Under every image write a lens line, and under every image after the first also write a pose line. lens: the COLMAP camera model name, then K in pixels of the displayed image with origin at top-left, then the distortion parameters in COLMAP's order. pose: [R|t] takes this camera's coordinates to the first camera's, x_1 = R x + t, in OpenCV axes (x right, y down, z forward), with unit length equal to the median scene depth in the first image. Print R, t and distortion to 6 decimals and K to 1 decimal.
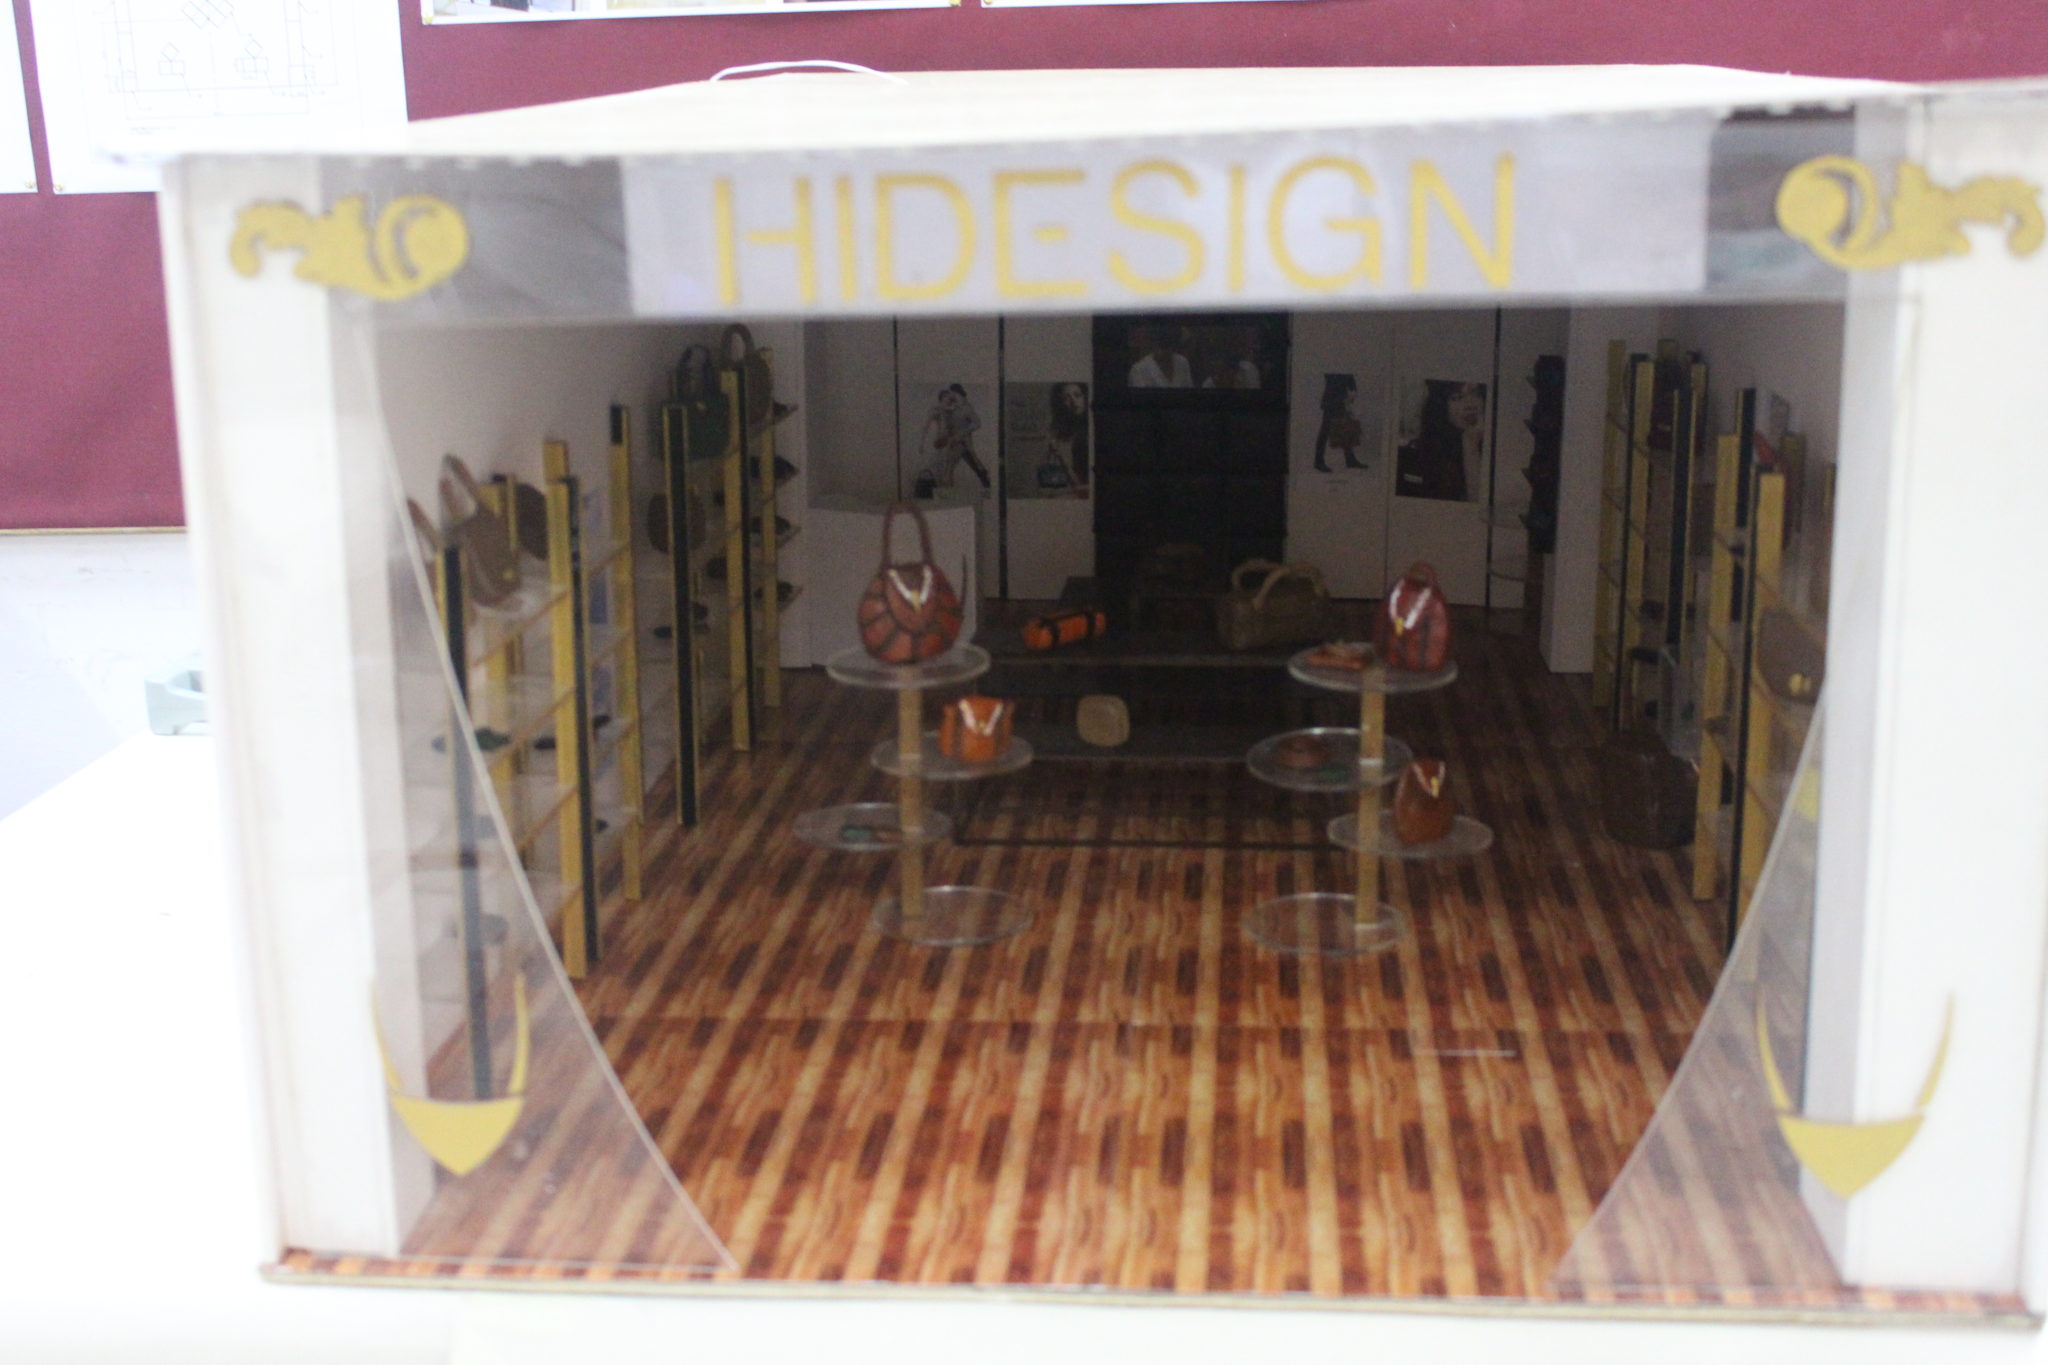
lens RADIAL K [[2450.5, 0, 1028.7], [0, 2450.5, 691.1], [0, 0, 1]] dist [-0.064528, 0.000000]
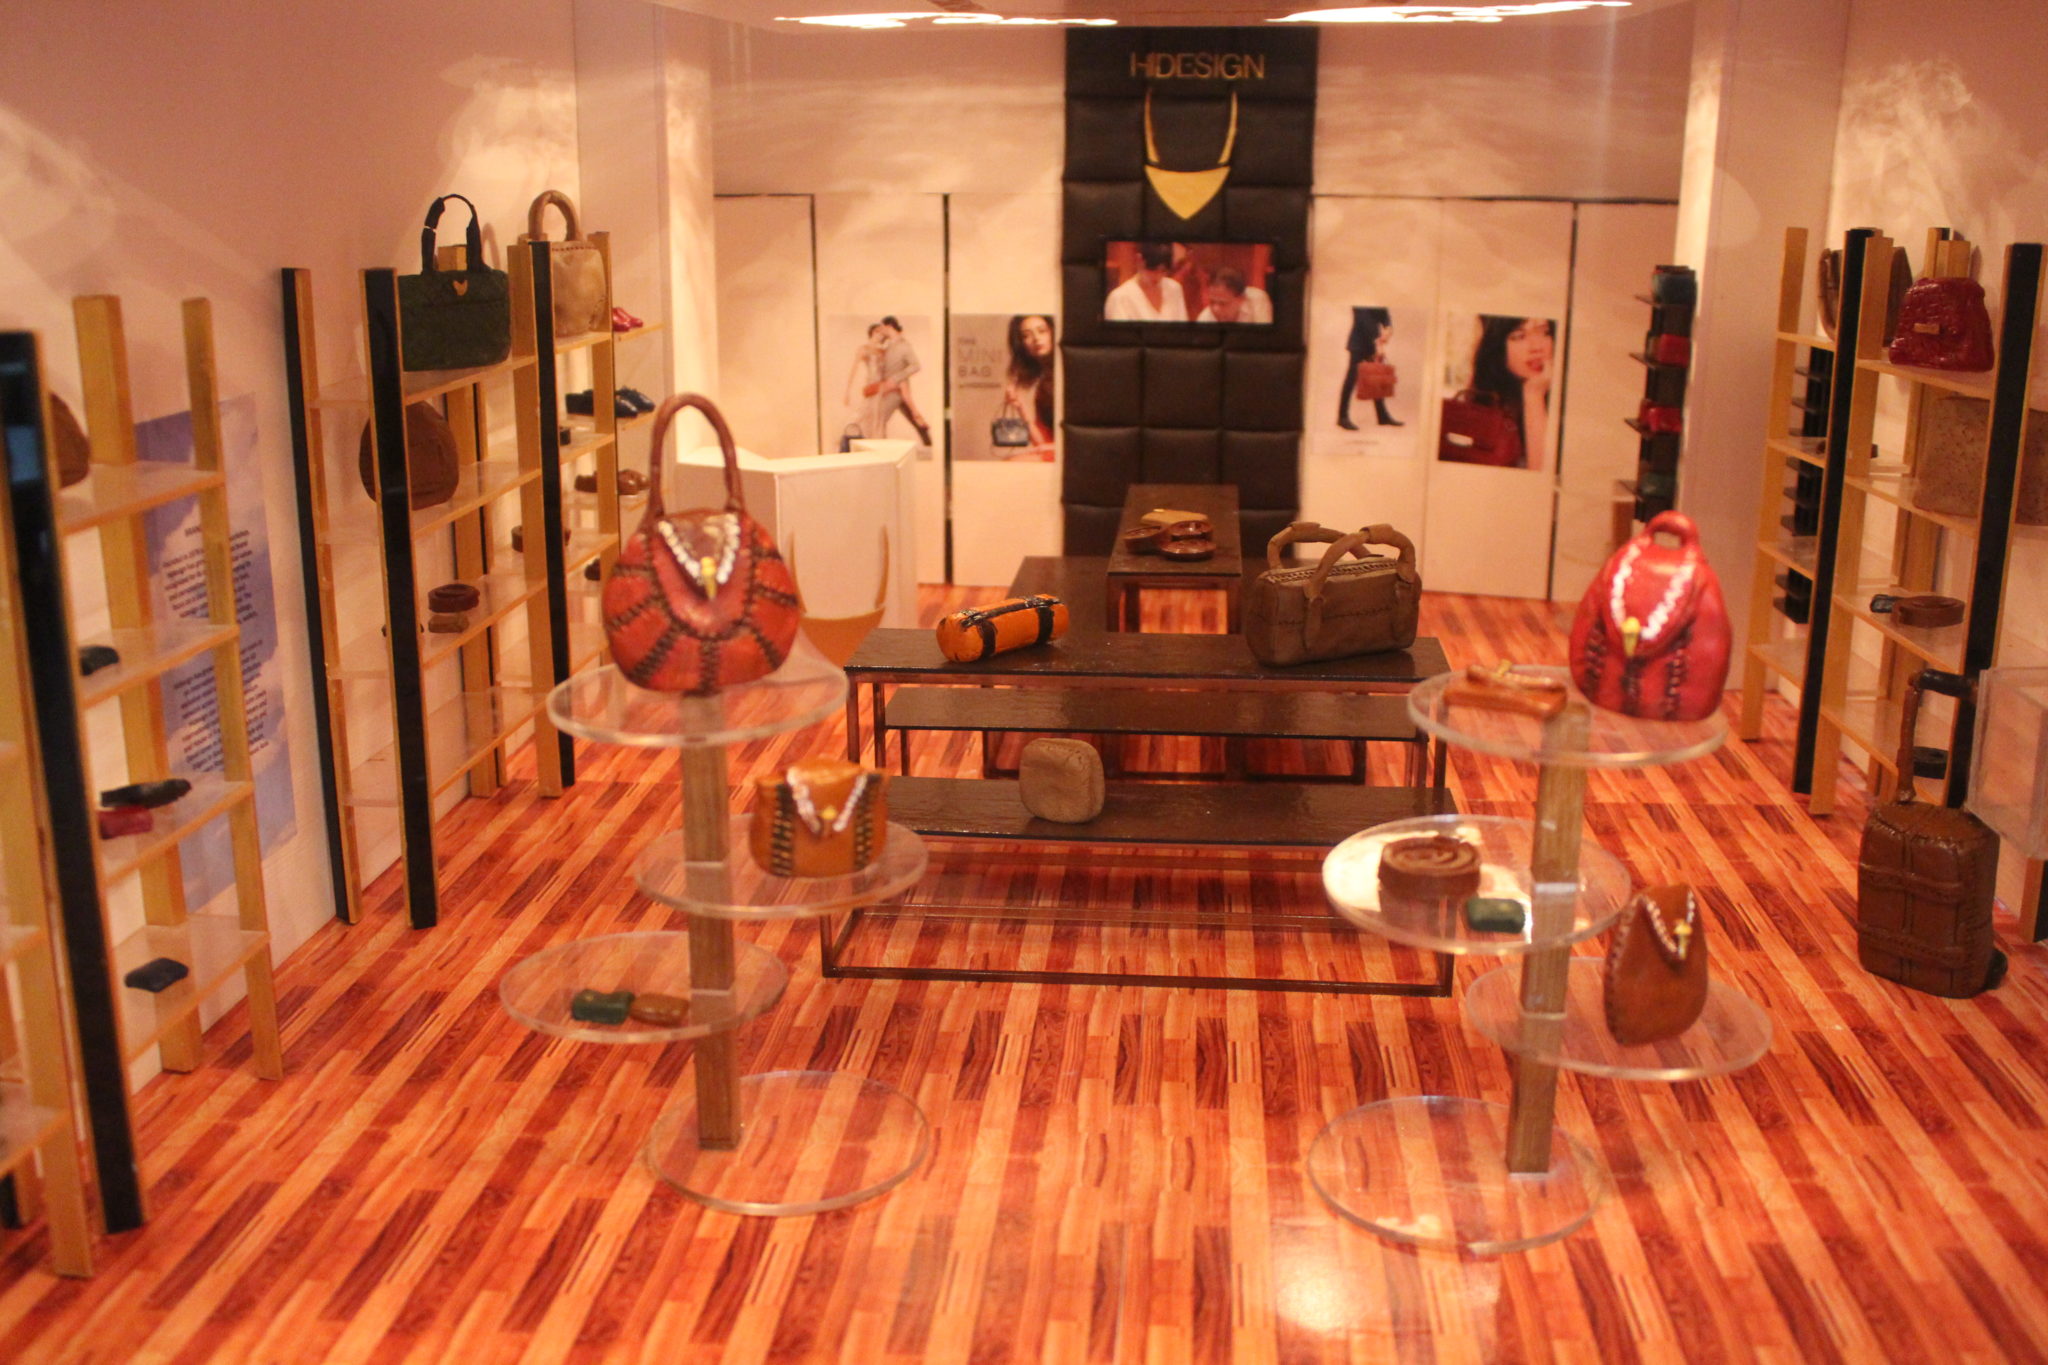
lens RADIAL K [[1938.8, 0, 1021.2], [0, 1938.8, 683.2], [0, 0, 1]] dist [-0.106070, 0.000000]
pose [[0.999963, 0.008612, 0.000010, 0.017638], [-0.008612, 0.999918, 0.009434, -0.014694], [0.000071, -0.009434, 0.999955, 0.455271]]
